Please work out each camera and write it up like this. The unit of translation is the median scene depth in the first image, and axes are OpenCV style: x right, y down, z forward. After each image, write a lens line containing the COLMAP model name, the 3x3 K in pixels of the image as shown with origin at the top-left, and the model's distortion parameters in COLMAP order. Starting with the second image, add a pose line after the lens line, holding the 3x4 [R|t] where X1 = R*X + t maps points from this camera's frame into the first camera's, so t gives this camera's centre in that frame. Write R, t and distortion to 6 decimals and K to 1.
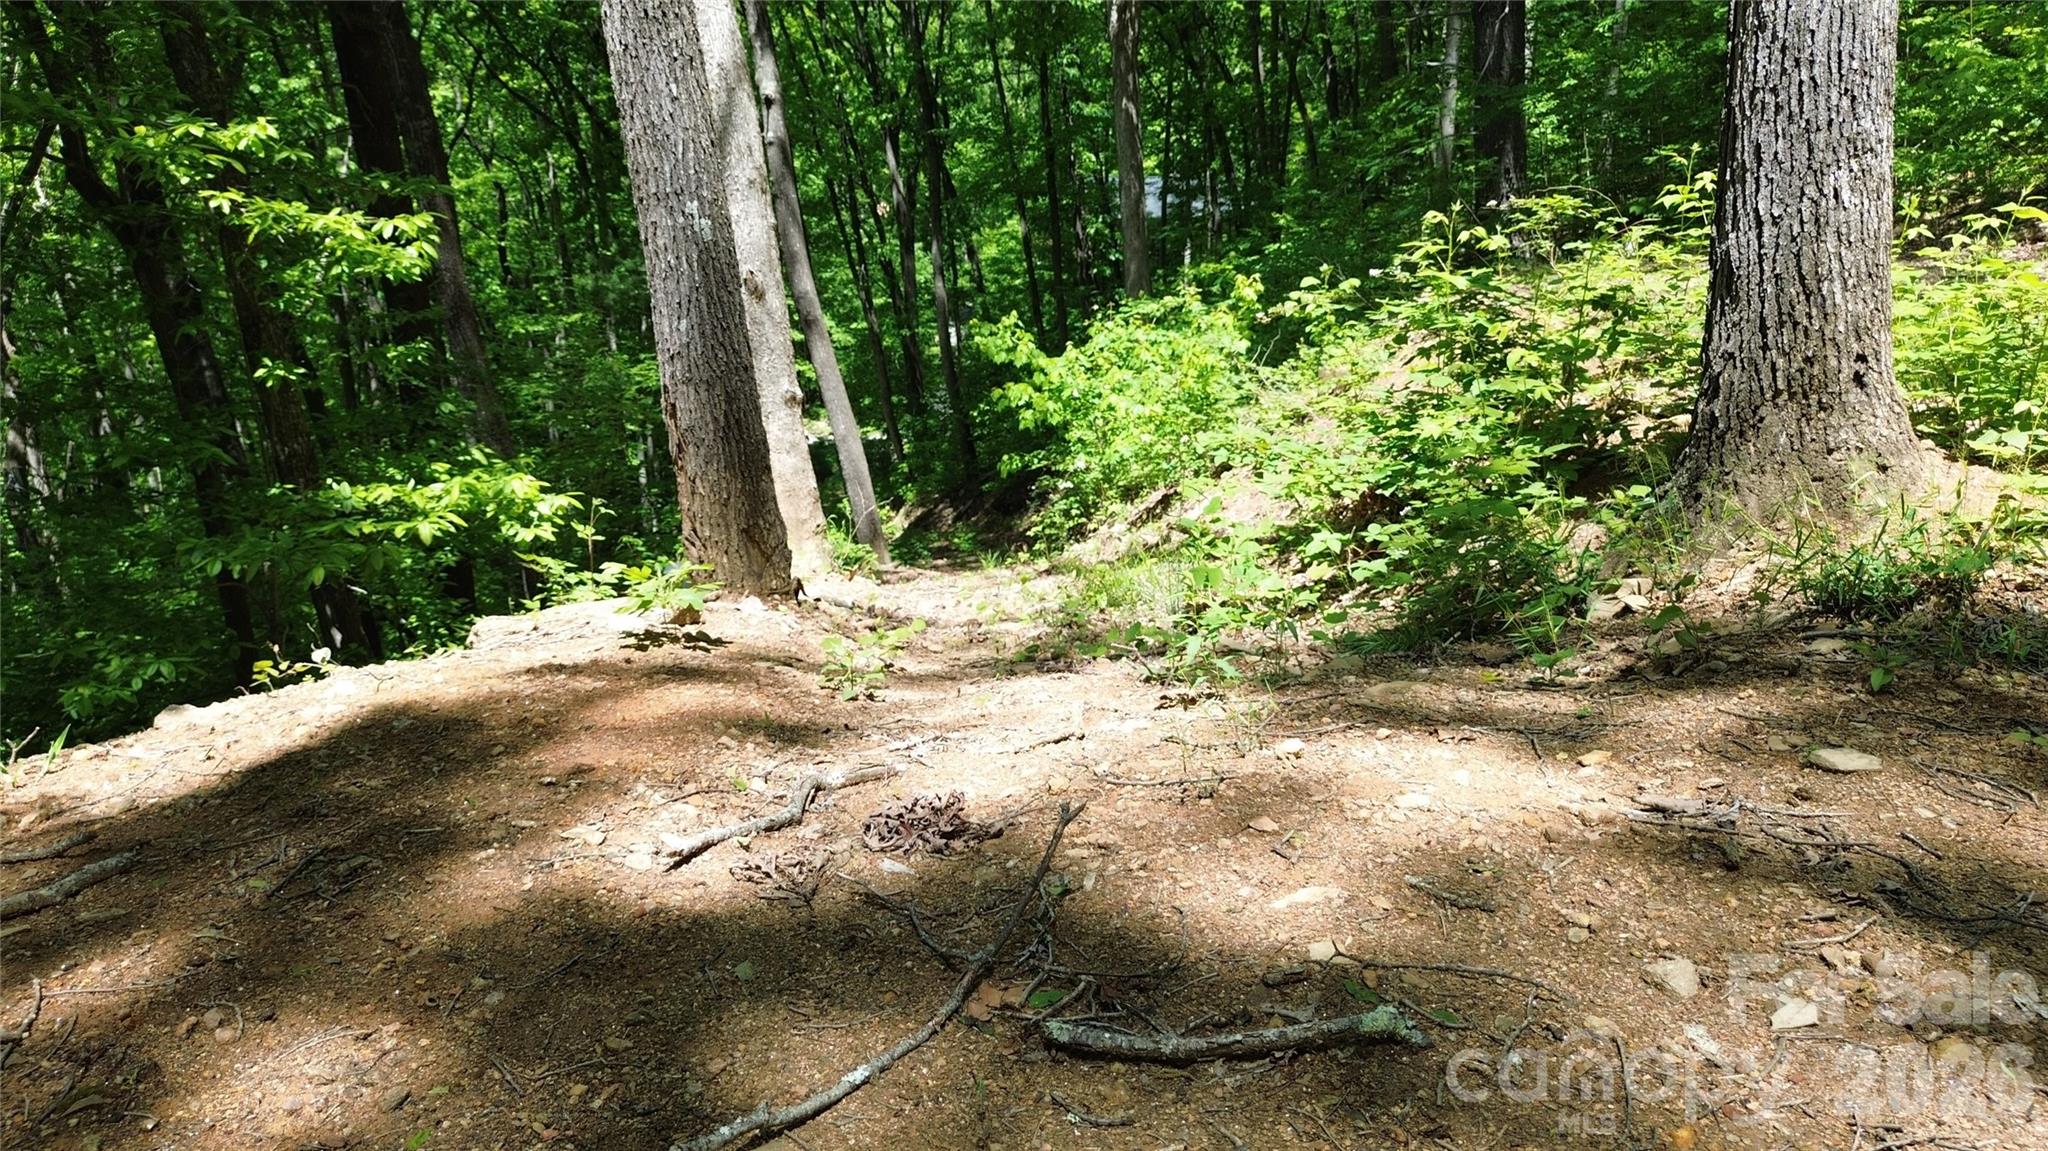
lens RADIAL K [[1443.2, 0, 1031.3], [0, 1443.2, 574.6], [0, 0, 1]] dist [0.085488, -0.099177]
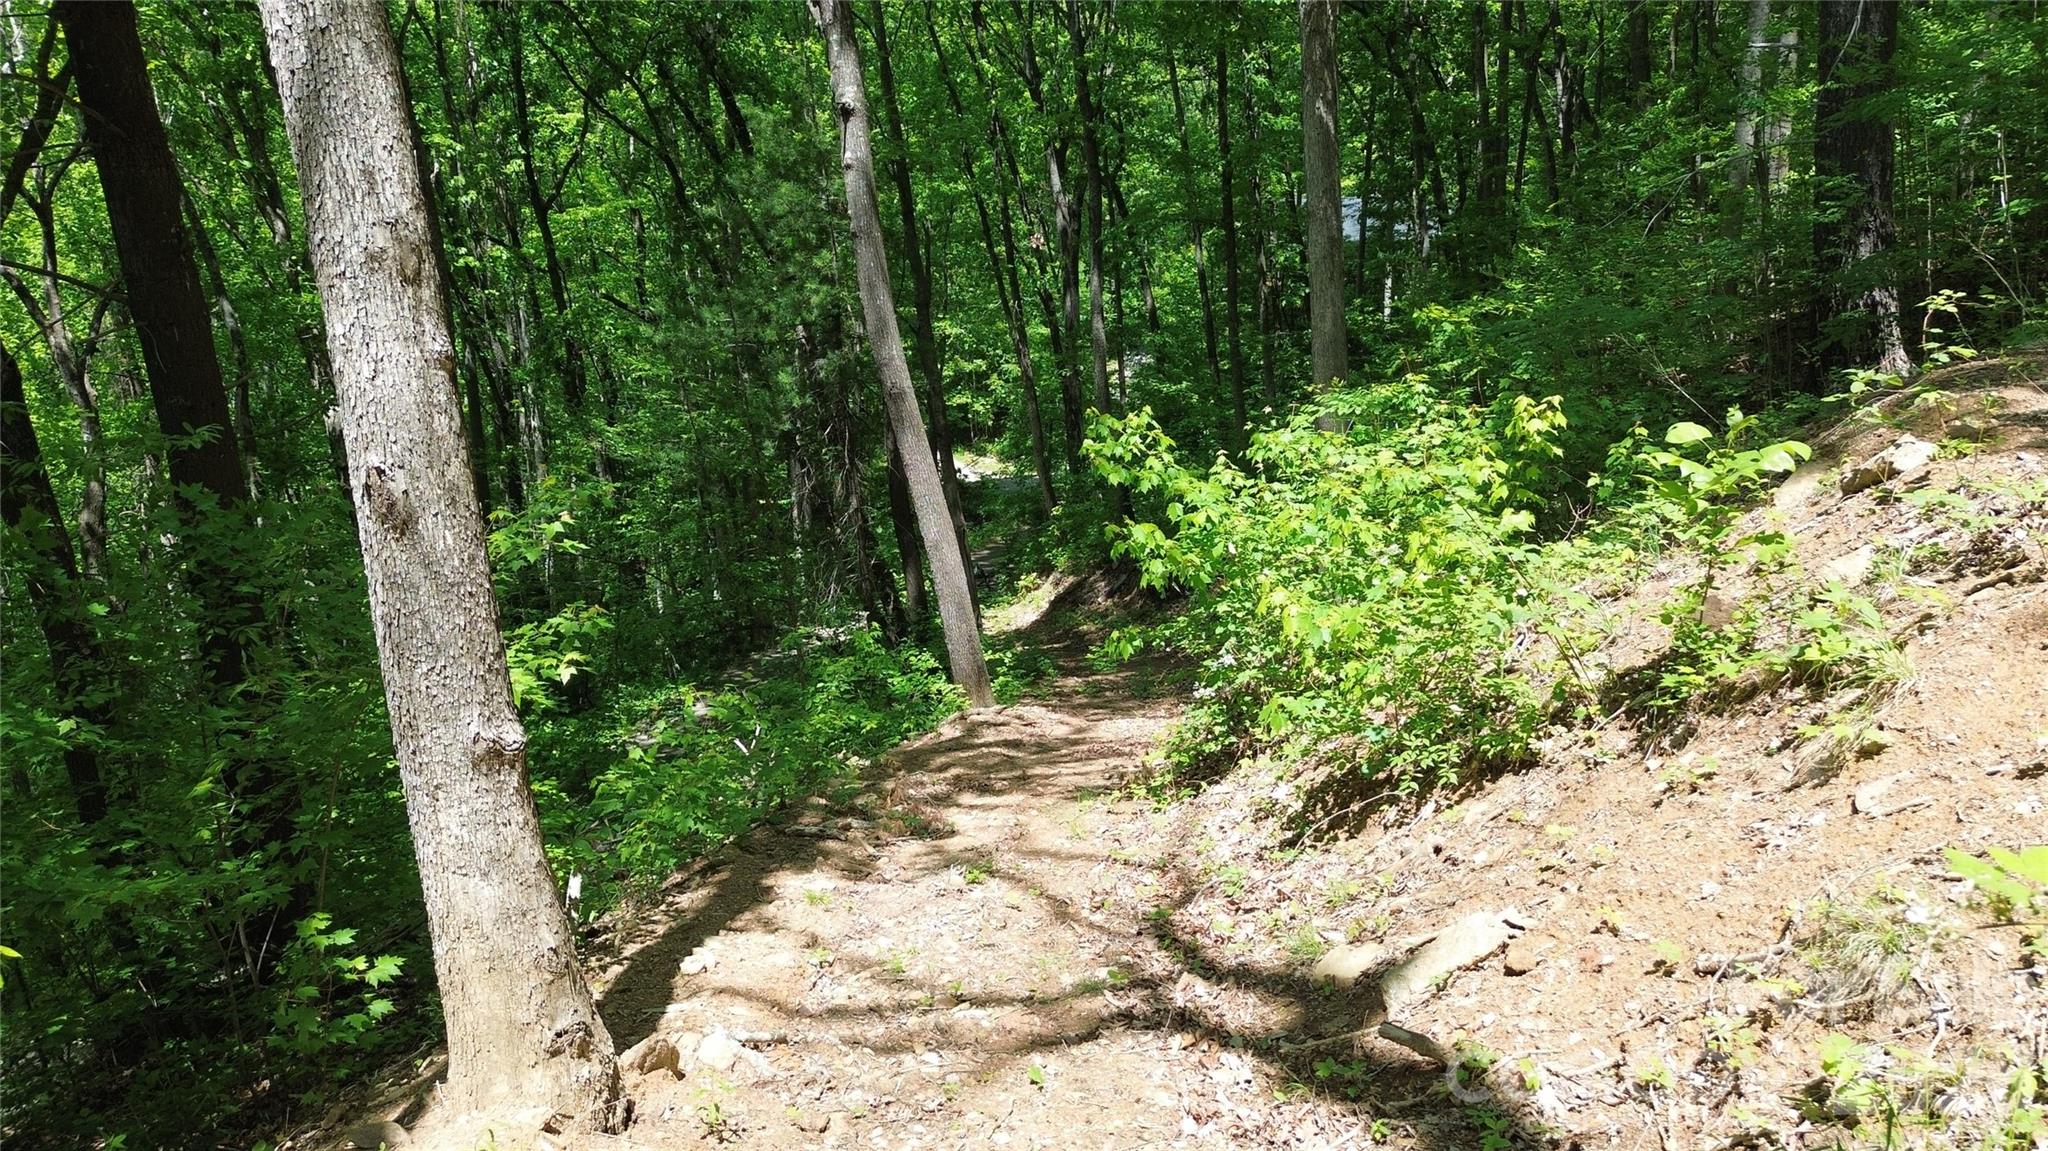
lens RADIAL K [[1443.2, 0, 1031.3], [0, 1443.2, 574.6], [0, 0, 1]] dist [0.085488, -0.099177]
pose [[0.991765, 0.026715, -0.125250, 0.009401], [-0.028369, 0.999532, -0.011447, -0.038039], [0.124886, 0.014906, 0.992059, 0.129312]]
